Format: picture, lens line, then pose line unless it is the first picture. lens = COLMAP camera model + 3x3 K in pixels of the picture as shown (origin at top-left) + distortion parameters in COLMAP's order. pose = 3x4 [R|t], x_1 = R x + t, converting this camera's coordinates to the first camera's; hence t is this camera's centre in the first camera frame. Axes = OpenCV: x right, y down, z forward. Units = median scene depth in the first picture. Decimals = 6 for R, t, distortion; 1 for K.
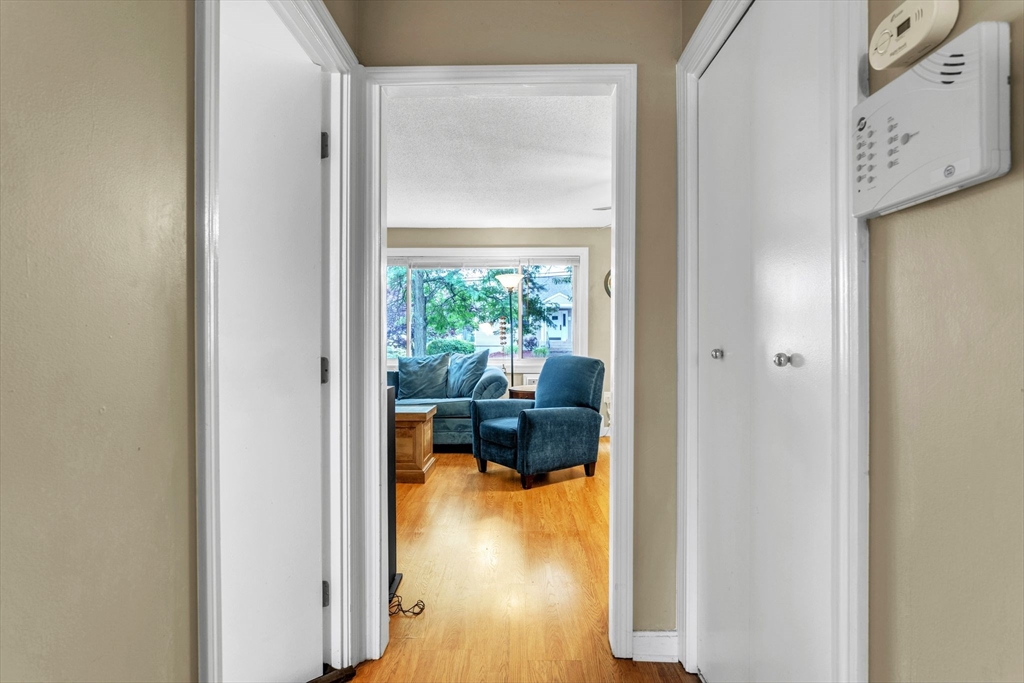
lens RADIAL K [[527.5, 0, 512.0], [0, 527.5, 341.5], [0, 0, 1]] dist [-0.044721, -0.000024]
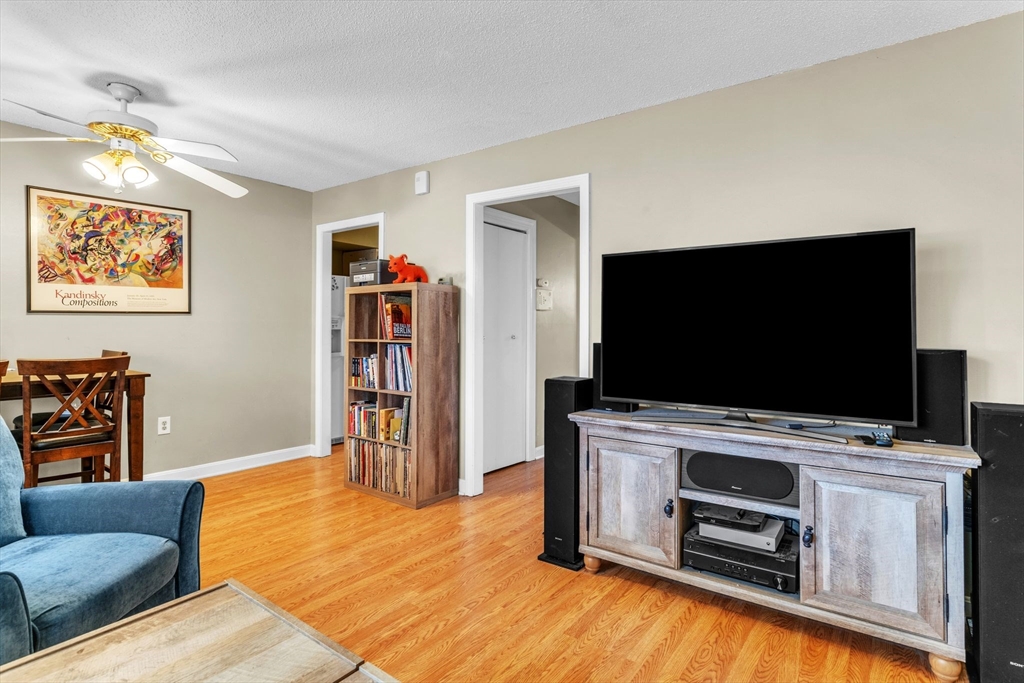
lens RADIAL K [[521.6, 0, 512.0], [0, 521.6, 322.0], [0, 0, 1]] dist [-0.001537, 0.000464]
pose [[-0.808588, 0.004868, 0.588355, -0.346466], [0.001922, 0.999982, -0.005631, -0.011635], [-0.588372, -0.003423, -0.808583, 0.827511]]
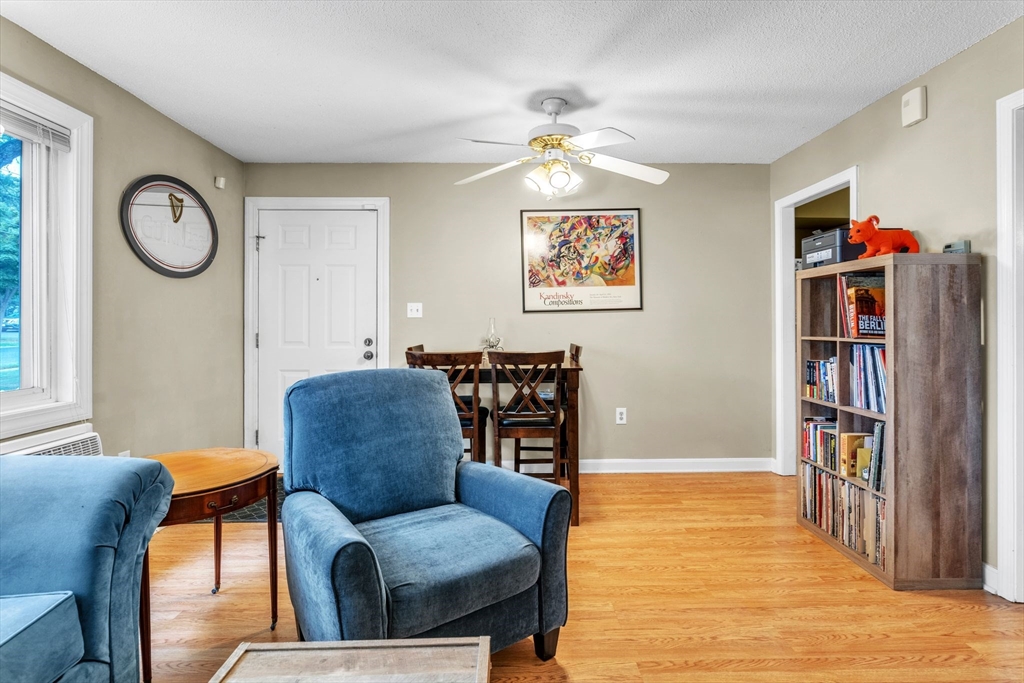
lens RADIAL K [[523.6, 0, 519.5], [0, 523.6, 325.2], [0, 0, 1]] dist [-0.025327, 0.015046]
pose [[-0.037102, -0.002327, 0.999309, -0.295582], [0.013974, 0.999898, 0.002847, -0.010653], [-0.999214, 0.014070, -0.037066, 0.711381]]
